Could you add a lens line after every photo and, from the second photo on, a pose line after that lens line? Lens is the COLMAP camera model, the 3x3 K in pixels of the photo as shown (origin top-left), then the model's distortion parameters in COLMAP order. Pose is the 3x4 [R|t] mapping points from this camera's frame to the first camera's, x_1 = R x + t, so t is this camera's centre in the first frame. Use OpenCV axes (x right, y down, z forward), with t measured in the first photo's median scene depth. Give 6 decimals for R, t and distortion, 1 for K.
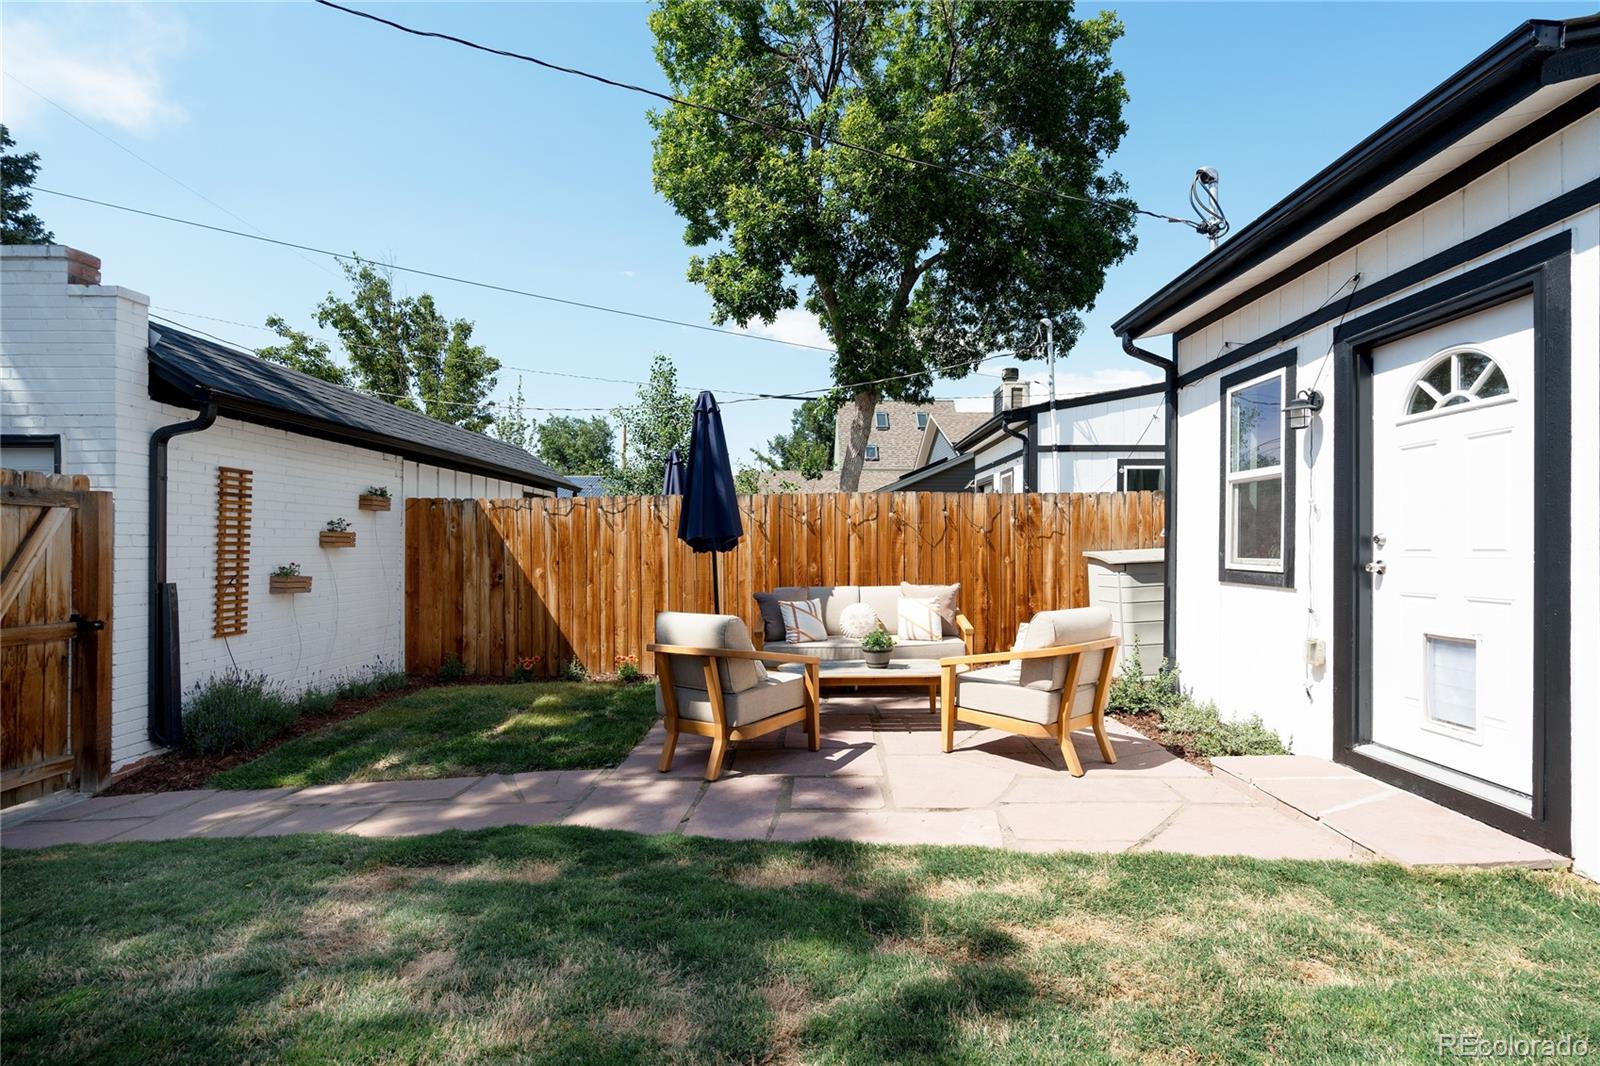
lens RADIAL K [[710.4, 0, 813.9], [0, 710.4, 541.2], [0, 0, 1]] dist [-0.008331, 0.002400]
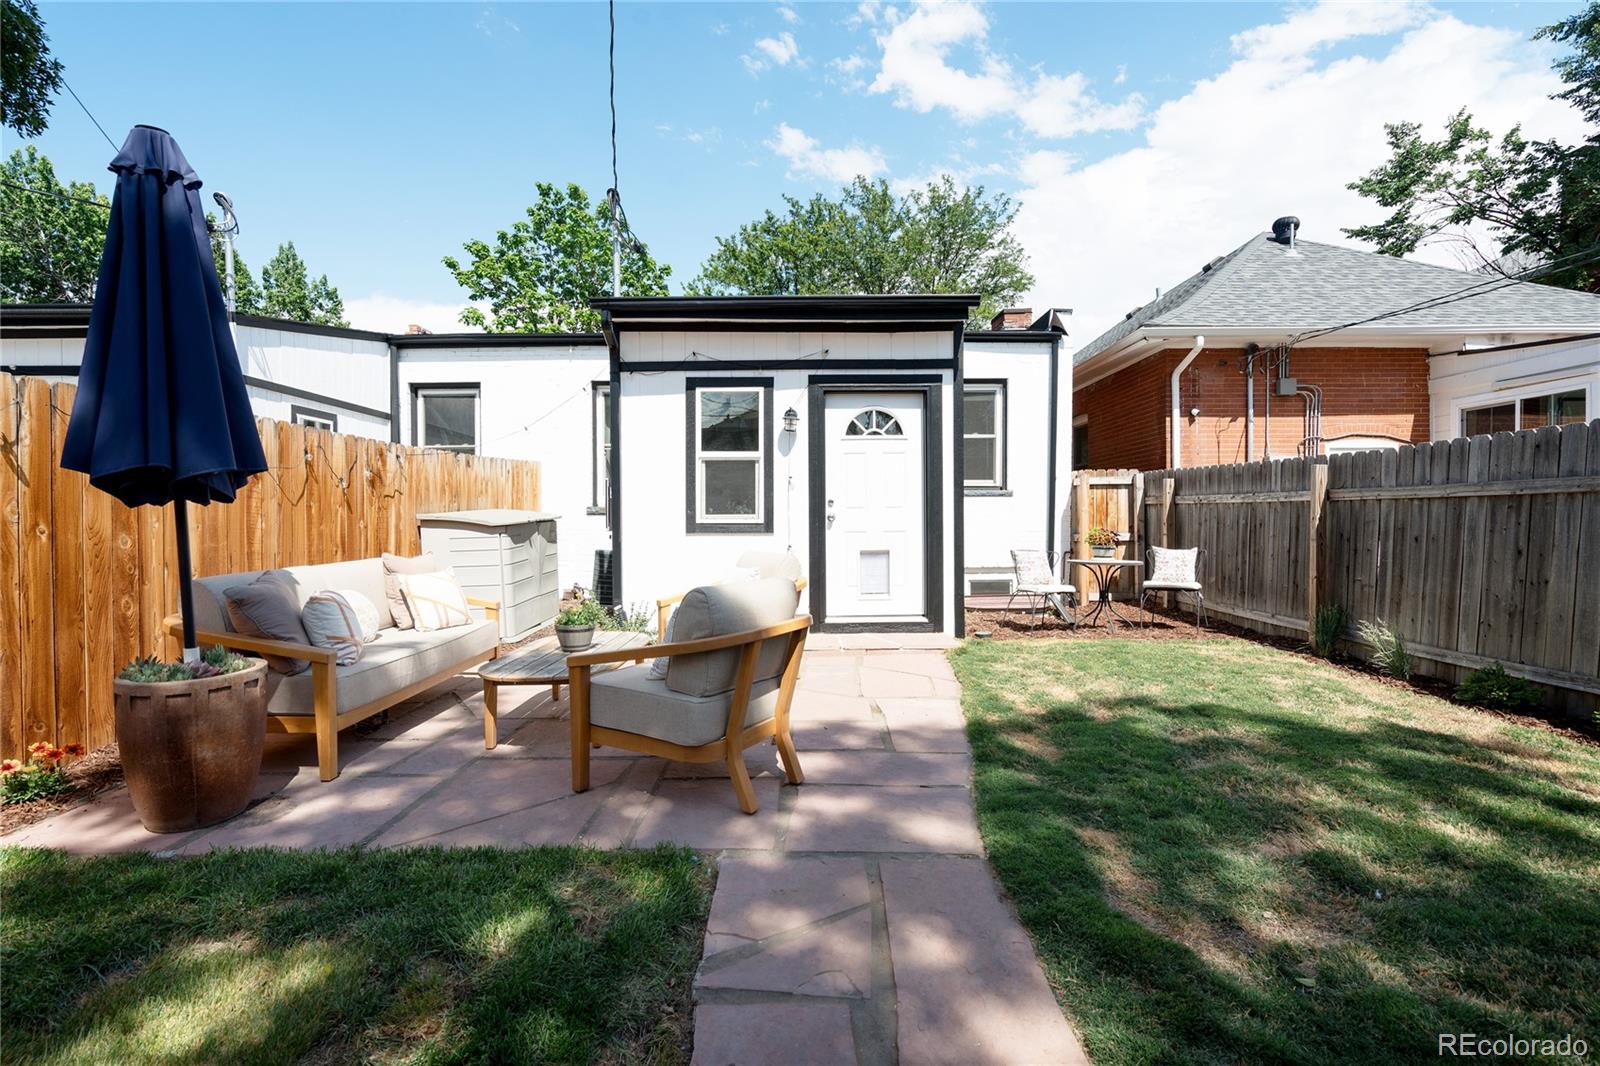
lens RADIAL K [[710.4, 0, 801.9], [0, 710.4, 538.5], [0, 0, 1]] dist [-0.008331, 0.002400]
pose [[0.012751, -0.027128, 0.999551, -0.745450], [-0.001549, 0.999630, 0.027150, 0.030905], [-0.999917, -0.001895, 0.012705, 0.777475]]
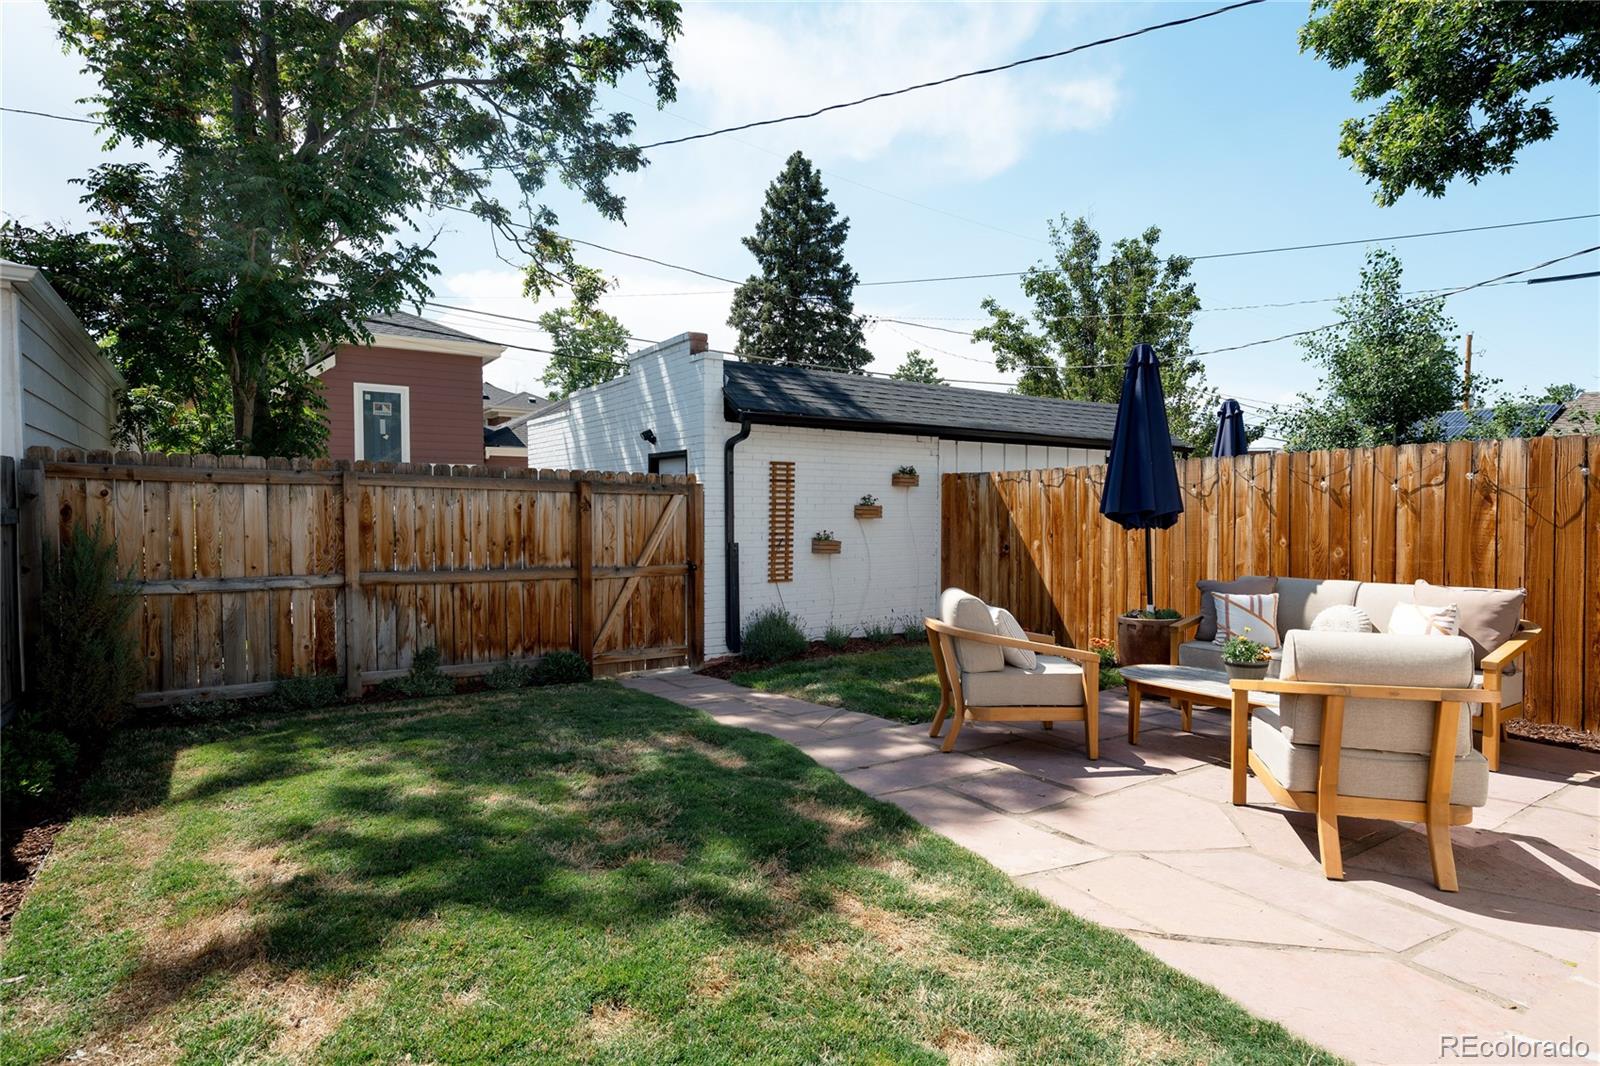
lens RADIAL K [[822.1, 0, 800.0], [0, 822.1, 526.0], [0, 0, 1]] dist [0.001069, 0.001483]
pose [[0.576952, 0.020805, -0.816513, 0.554260], [0.003796, 0.999596, 0.028153, -0.023714], [0.816769, -0.019343, 0.576641, 0.102980]]
